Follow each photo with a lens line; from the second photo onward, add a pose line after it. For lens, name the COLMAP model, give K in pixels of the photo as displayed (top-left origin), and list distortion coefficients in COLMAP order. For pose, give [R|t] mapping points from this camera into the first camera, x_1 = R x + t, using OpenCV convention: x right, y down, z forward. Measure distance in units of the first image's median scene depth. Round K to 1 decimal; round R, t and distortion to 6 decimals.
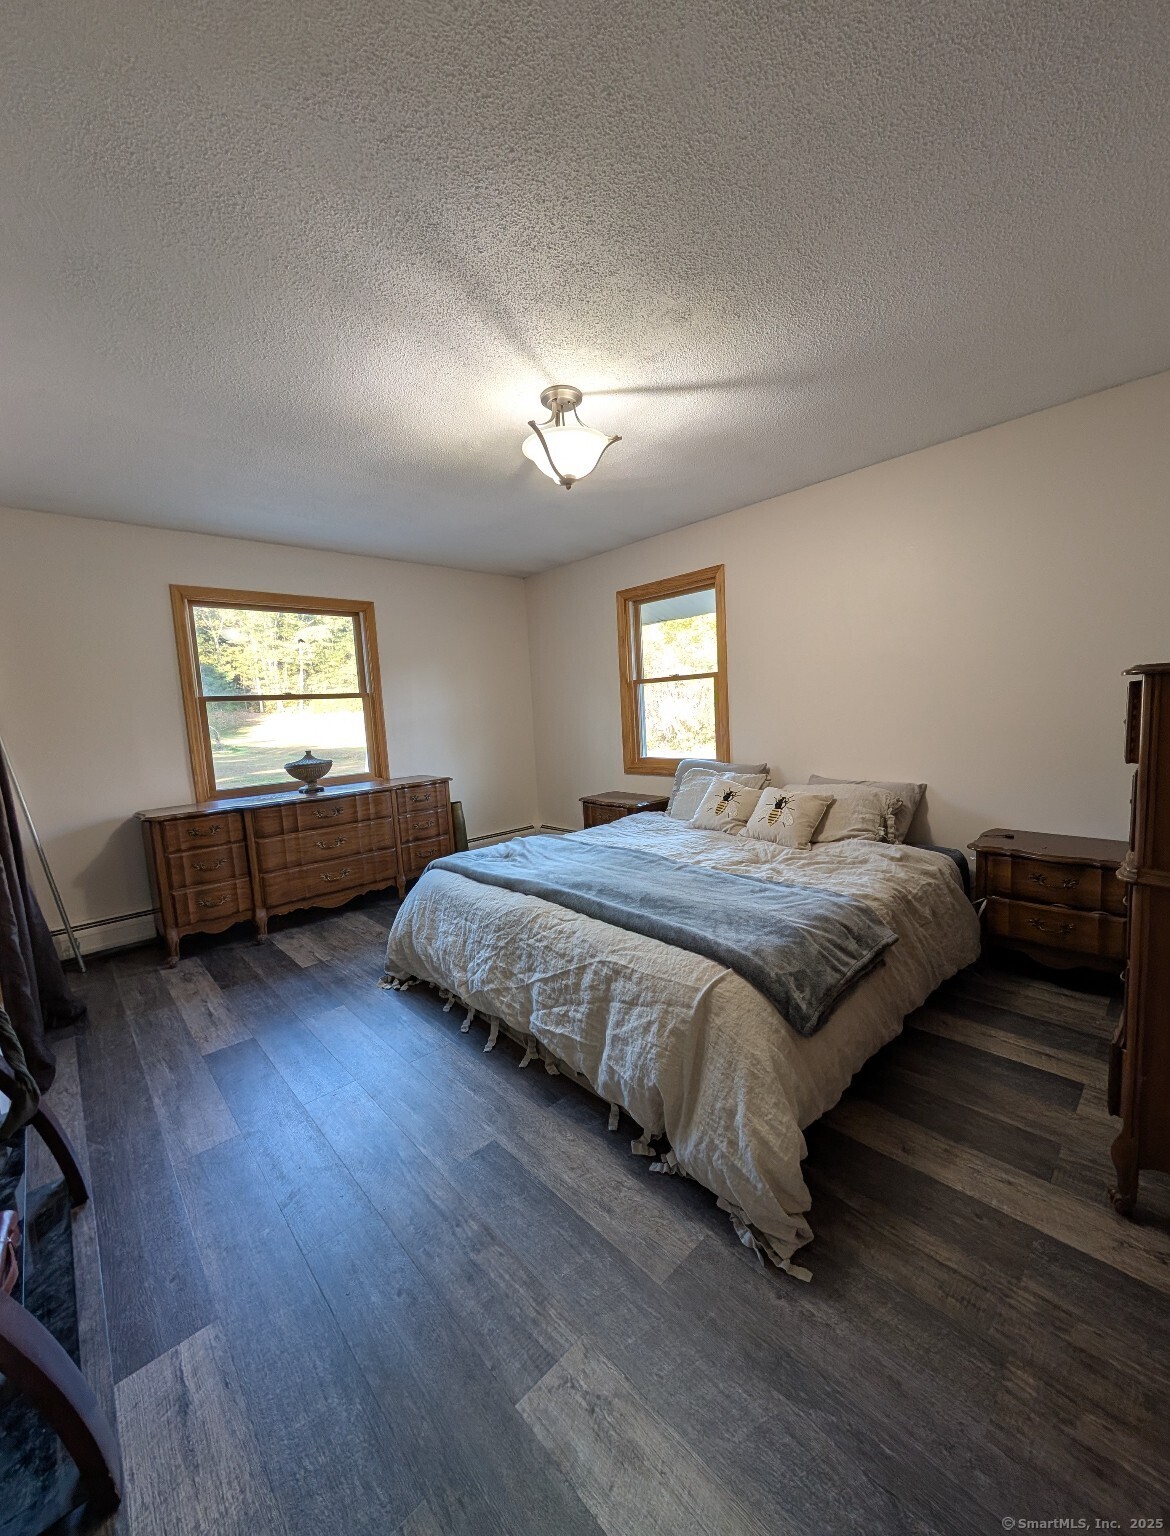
lens RADIAL K [[591.1, 0, 590.8], [0, 591.1, 770.6], [0, 0, 1]] dist [0.001297, 0.000119]
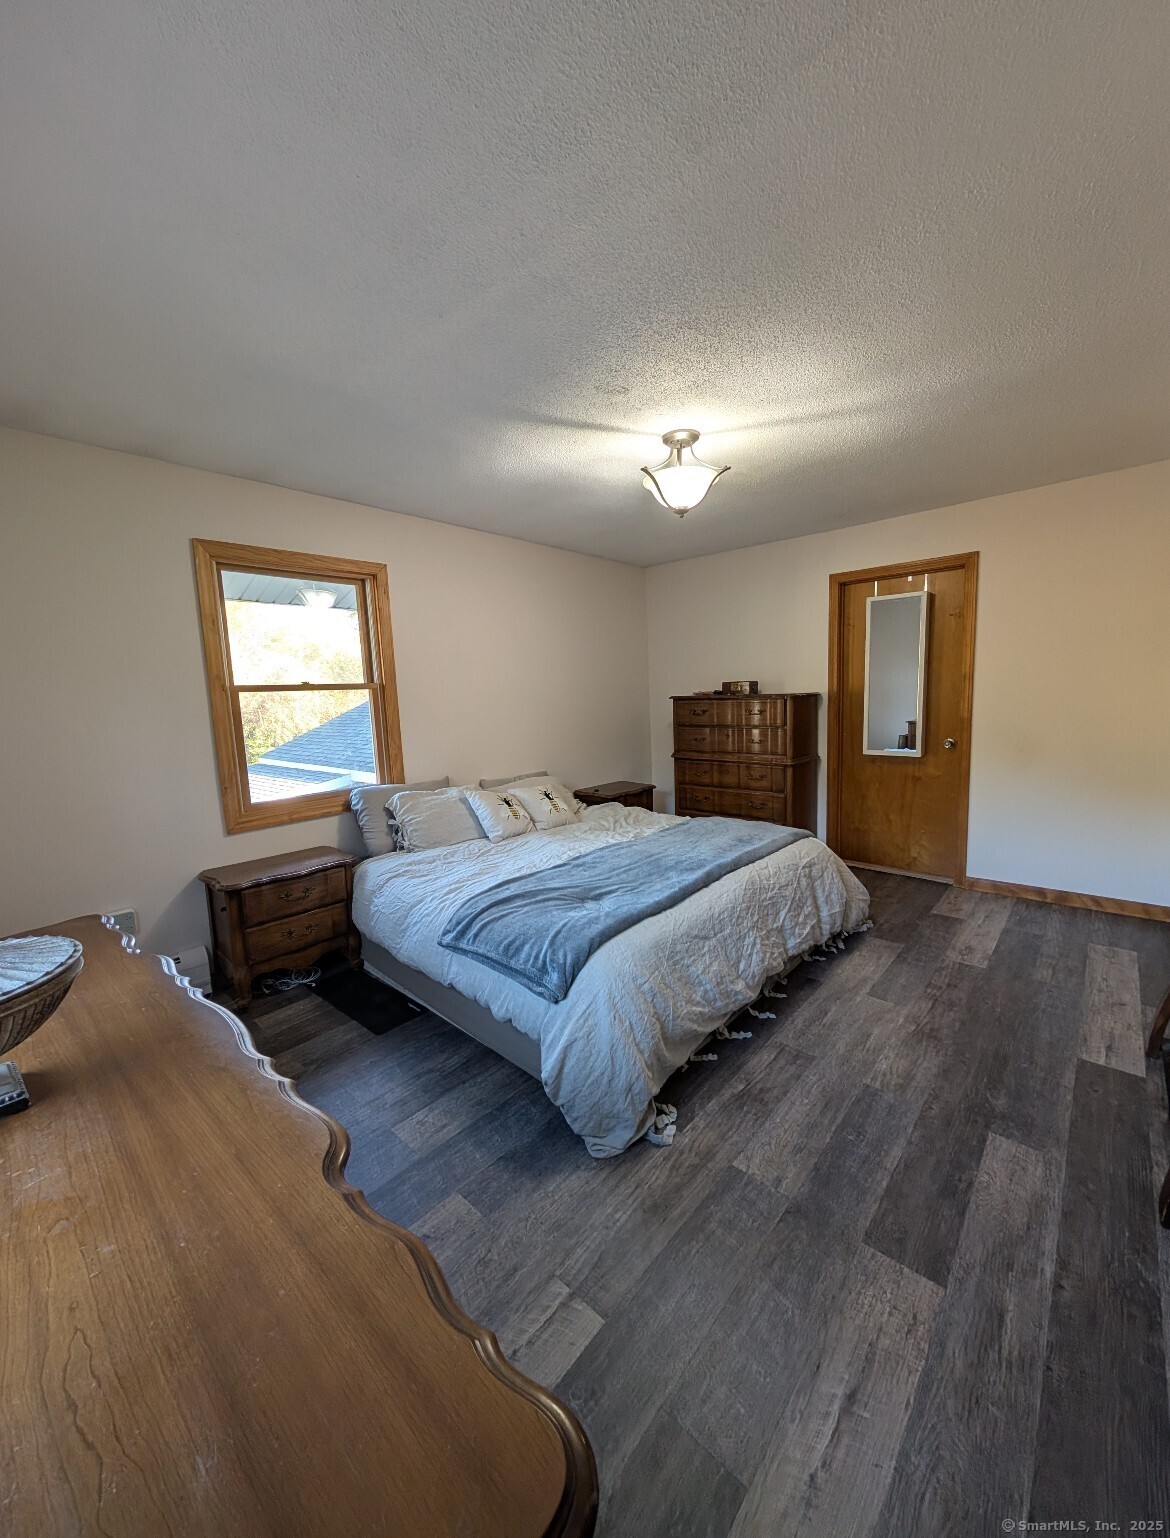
lens RADIAL K [[591.9, 0, 591.1], [0, 591.9, 770.1], [0, 0, 1]] dist [0.001297, 0.000119]
pose [[-0.096871, -0.071363, 0.992735, -1.009986], [0.147419, 0.985396, 0.085221, -0.099299], [-0.984319, 0.154603, -0.084936, 1.141890]]
